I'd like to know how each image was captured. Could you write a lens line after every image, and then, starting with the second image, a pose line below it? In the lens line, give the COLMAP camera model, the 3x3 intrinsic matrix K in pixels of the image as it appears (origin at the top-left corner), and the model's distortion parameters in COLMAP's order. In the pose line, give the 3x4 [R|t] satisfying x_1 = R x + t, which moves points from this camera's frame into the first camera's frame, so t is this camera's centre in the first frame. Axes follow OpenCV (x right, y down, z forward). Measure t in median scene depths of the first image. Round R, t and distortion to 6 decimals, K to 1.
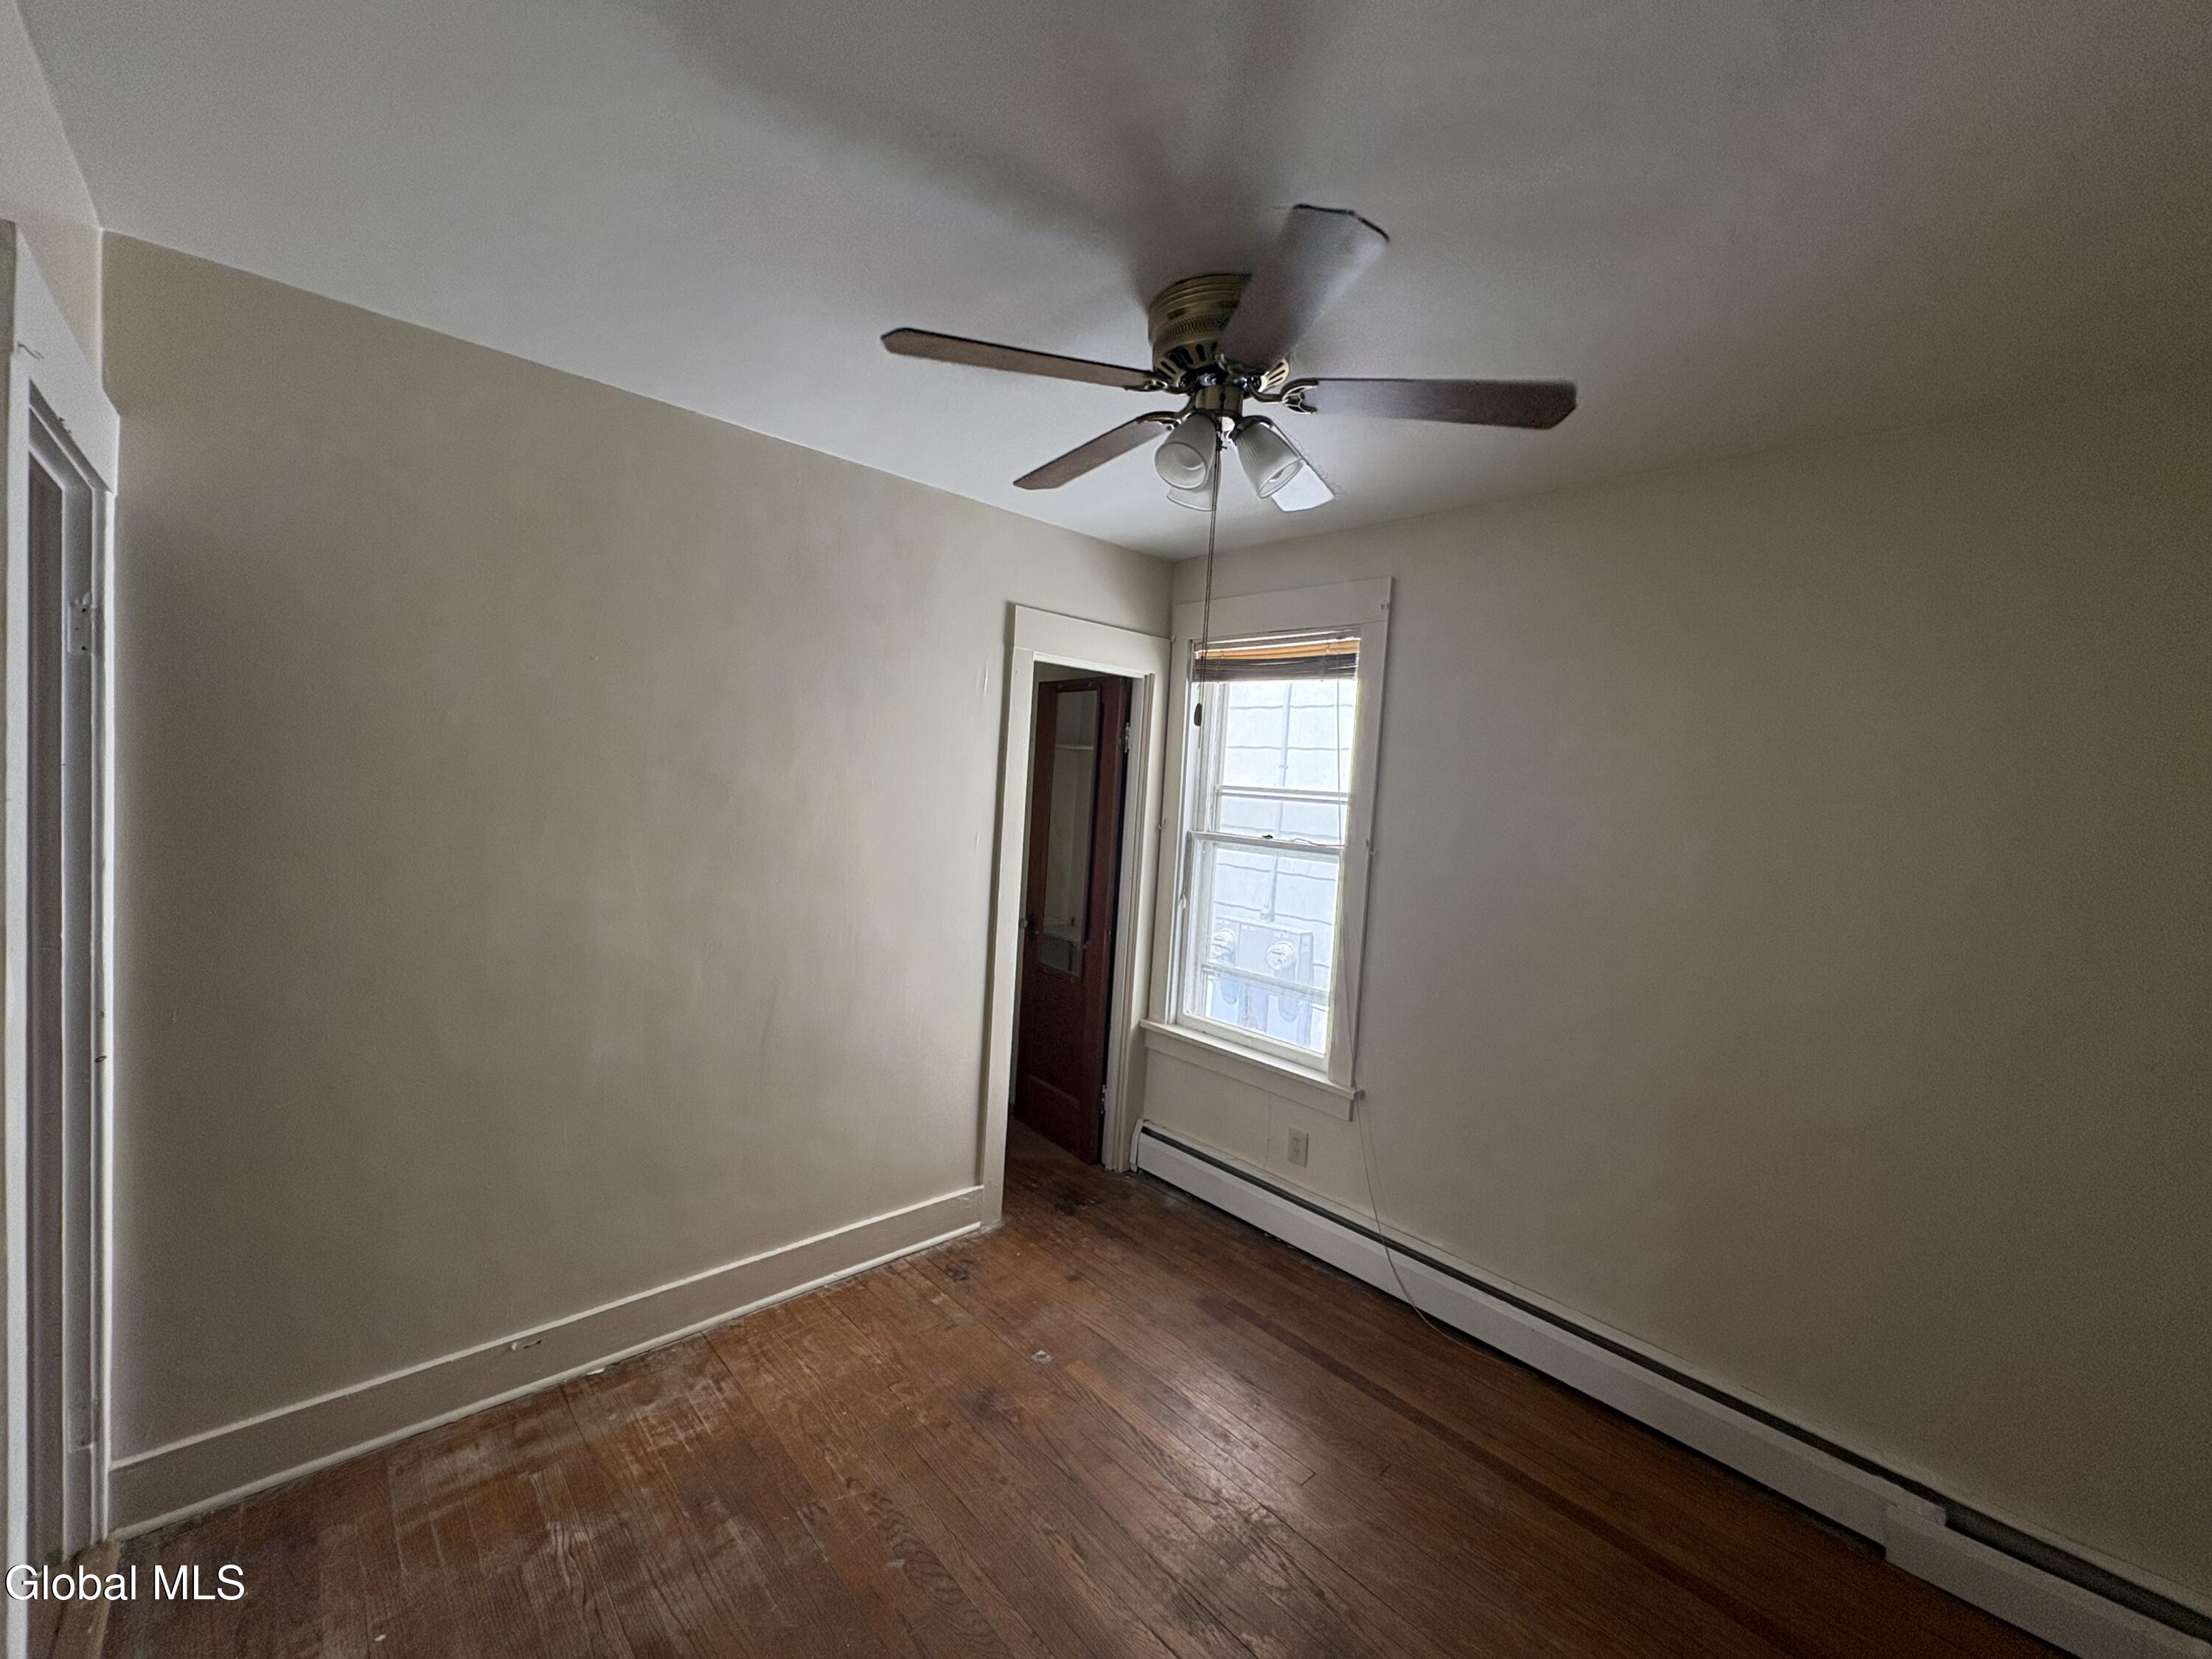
lens RADIAL K [[890.6, 0, 1113.5], [0, 890.6, 830.9], [0, 0, 1]] dist [0.000928, 0.000147]
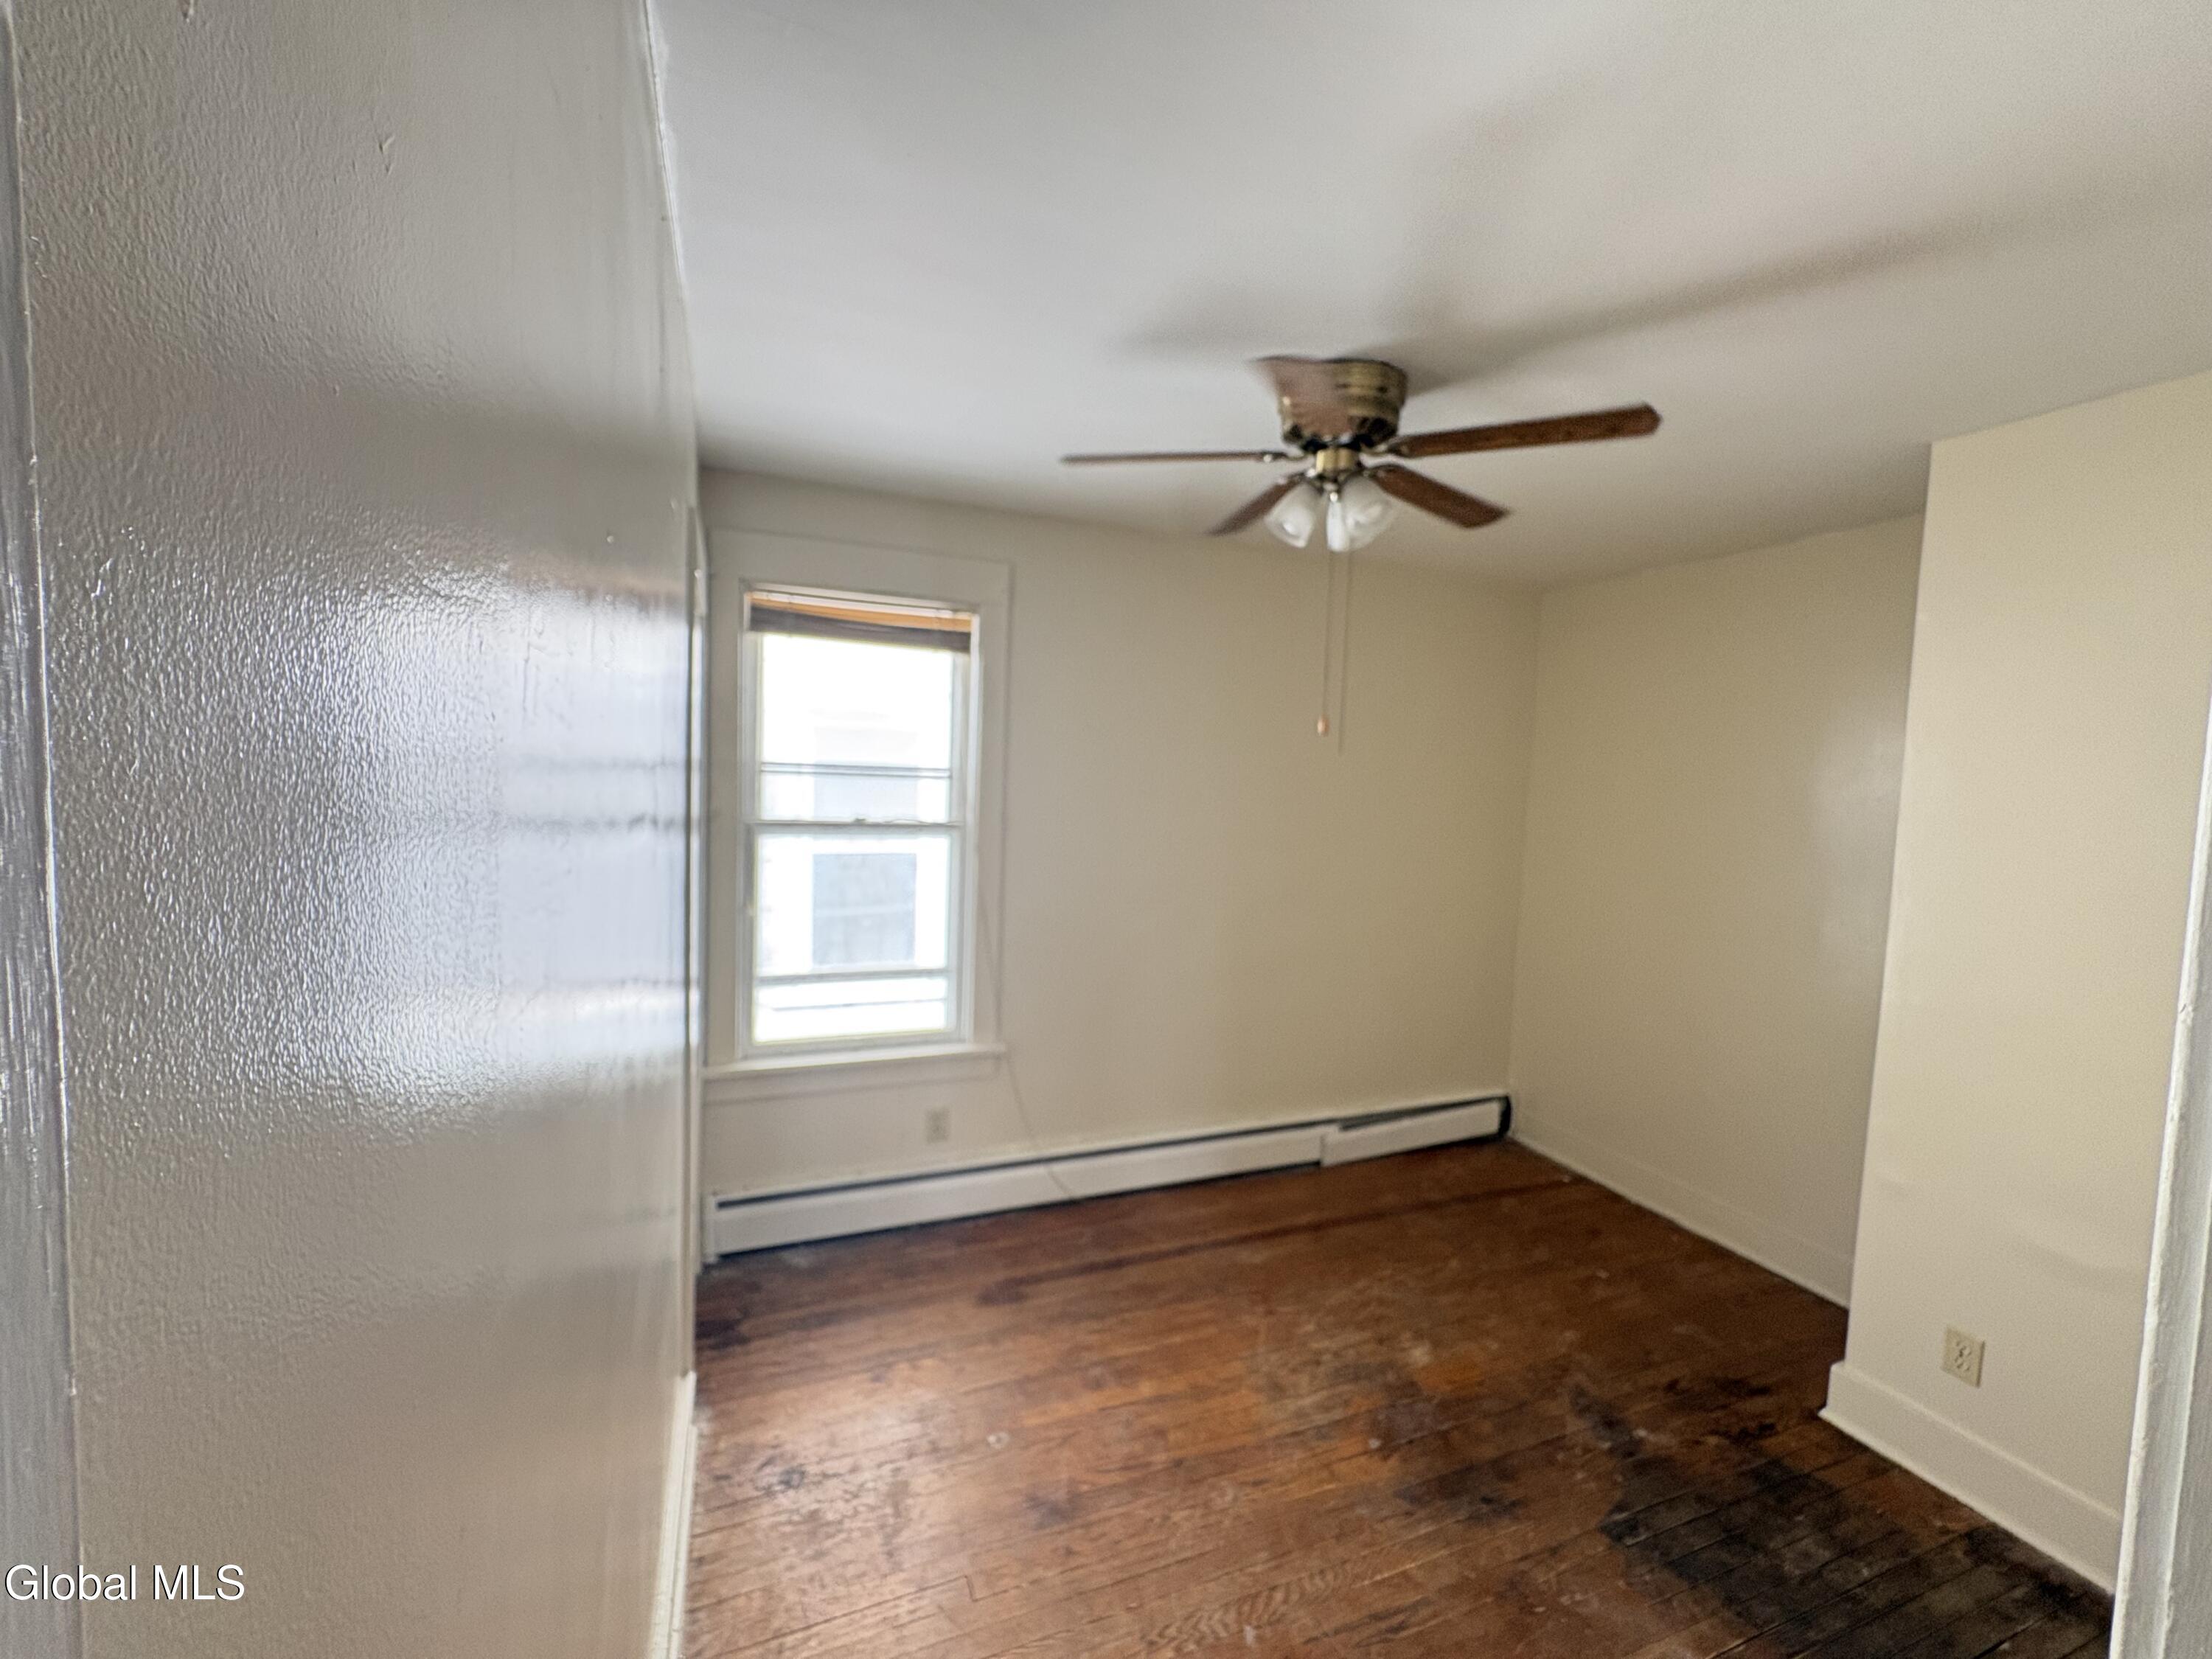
lens RADIAL K [[890.6, 0, 1113.5], [0, 890.6, 830.9], [0, 0, 1]] dist [0.000928, 0.000147]
pose [[0.353347, -0.110163, 0.928983, -0.639541], [0.034930, 0.993903, 0.104576, -0.073282], [-0.934840, -0.004502, 0.355041, 0.478868]]
